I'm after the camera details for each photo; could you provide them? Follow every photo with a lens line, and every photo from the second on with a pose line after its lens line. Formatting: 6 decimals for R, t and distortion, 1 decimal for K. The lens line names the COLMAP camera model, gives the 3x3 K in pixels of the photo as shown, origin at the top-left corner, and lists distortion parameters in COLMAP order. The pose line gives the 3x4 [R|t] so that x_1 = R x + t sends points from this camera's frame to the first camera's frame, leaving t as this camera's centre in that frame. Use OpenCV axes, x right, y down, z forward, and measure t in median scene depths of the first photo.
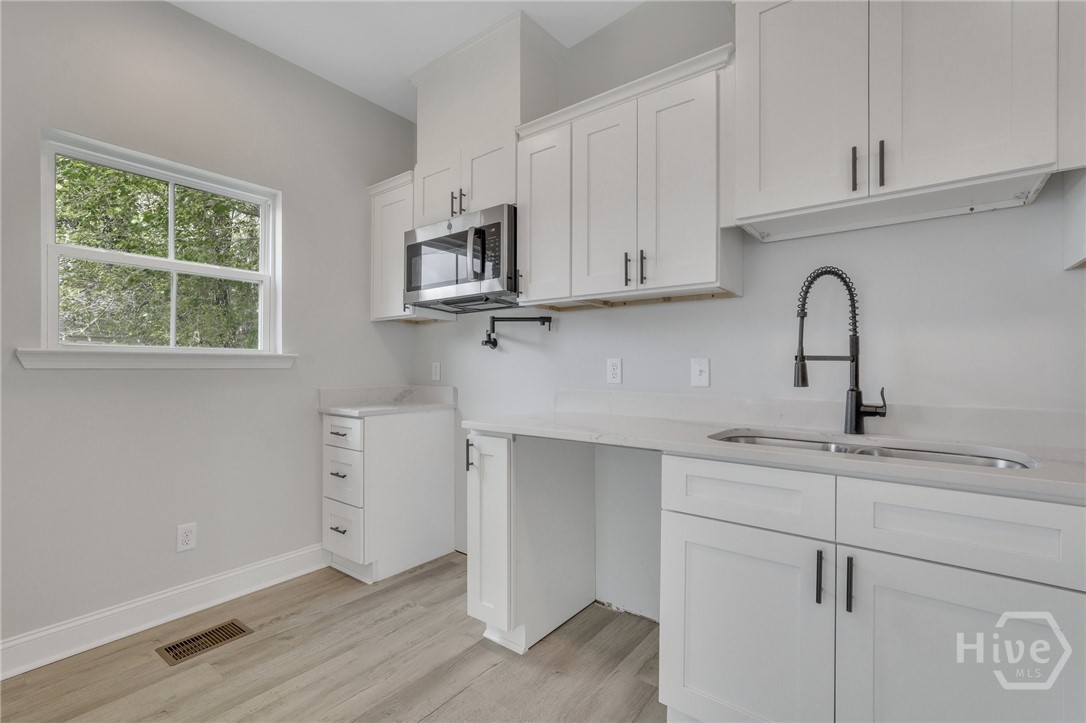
lens RADIAL K [[481.8, 0, 543.0], [0, 481.8, 361.5], [0, 0, 1]] dist [0.002798, 0.000481]
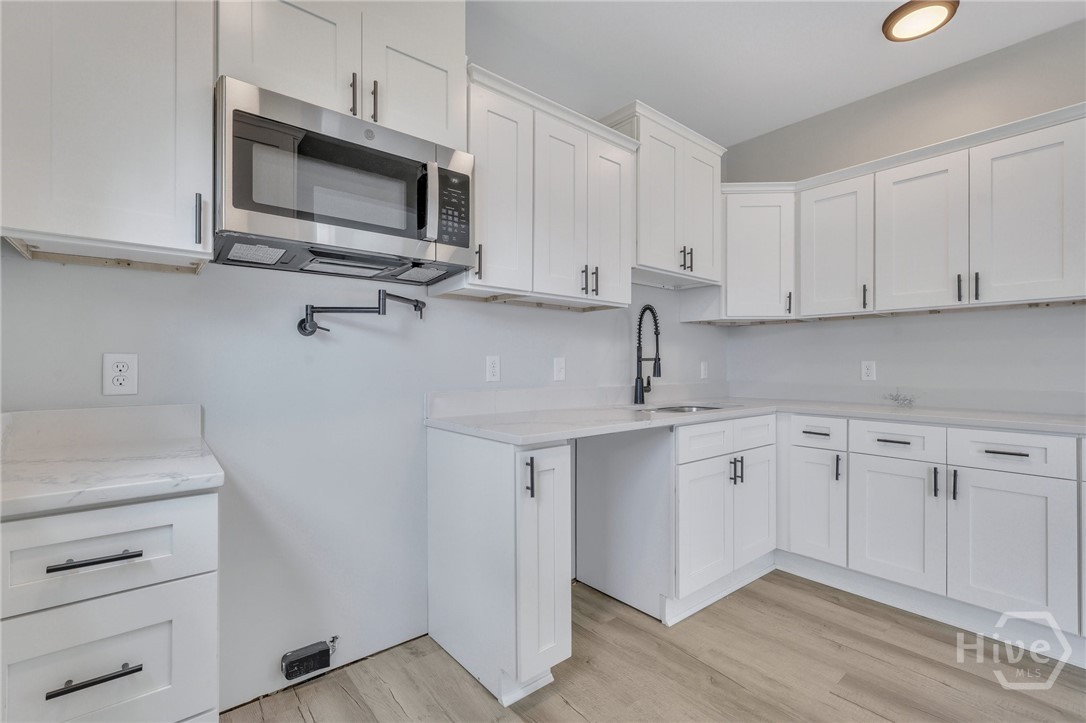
lens RADIAL K [[481.8, 0, 543.0], [0, 481.8, 361.5], [0, 0, 1]] dist [0.002798, 0.000481]
pose [[0.218436, 0.004466, 0.975841, -0.925805], [-0.015046, 0.999886, -0.001209, 0.005288], [-0.975735, -0.014419, 0.218479, 0.815399]]
